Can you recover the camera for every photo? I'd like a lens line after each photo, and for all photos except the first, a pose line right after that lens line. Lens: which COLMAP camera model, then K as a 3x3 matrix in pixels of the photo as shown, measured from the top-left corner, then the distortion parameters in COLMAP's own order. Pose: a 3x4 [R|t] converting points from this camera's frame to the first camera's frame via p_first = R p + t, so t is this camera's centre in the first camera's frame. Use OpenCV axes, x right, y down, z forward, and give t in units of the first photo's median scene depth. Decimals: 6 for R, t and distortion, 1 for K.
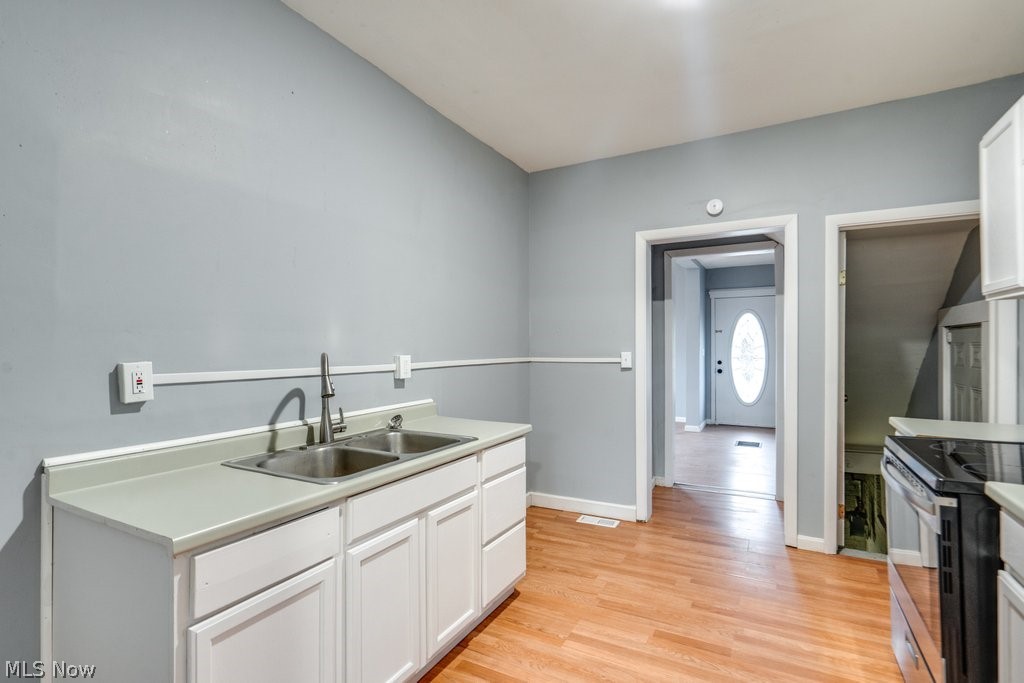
lens RADIAL K [[486.6, 0, 511.5], [0, 486.6, 345.1], [0, 0, 1]] dist [-0.001827, 0.000714]
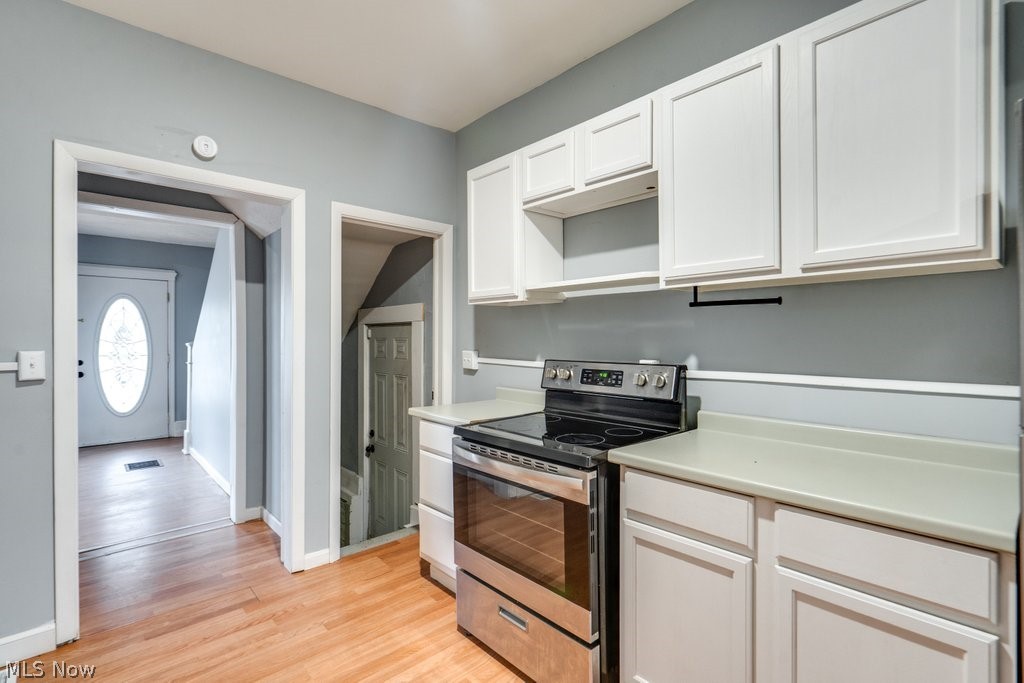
lens RADIAL K [[486.6, 0, 506.1], [0, 486.6, 341.4], [0, 0, 1]] dist [-0.001827, 0.000714]
pose [[0.330974, 0.000826, 0.943640, -0.107675], [-0.004101, 0.999991, 0.000563, 0.000994], [-0.943631, -0.004057, 0.330974, 0.322317]]
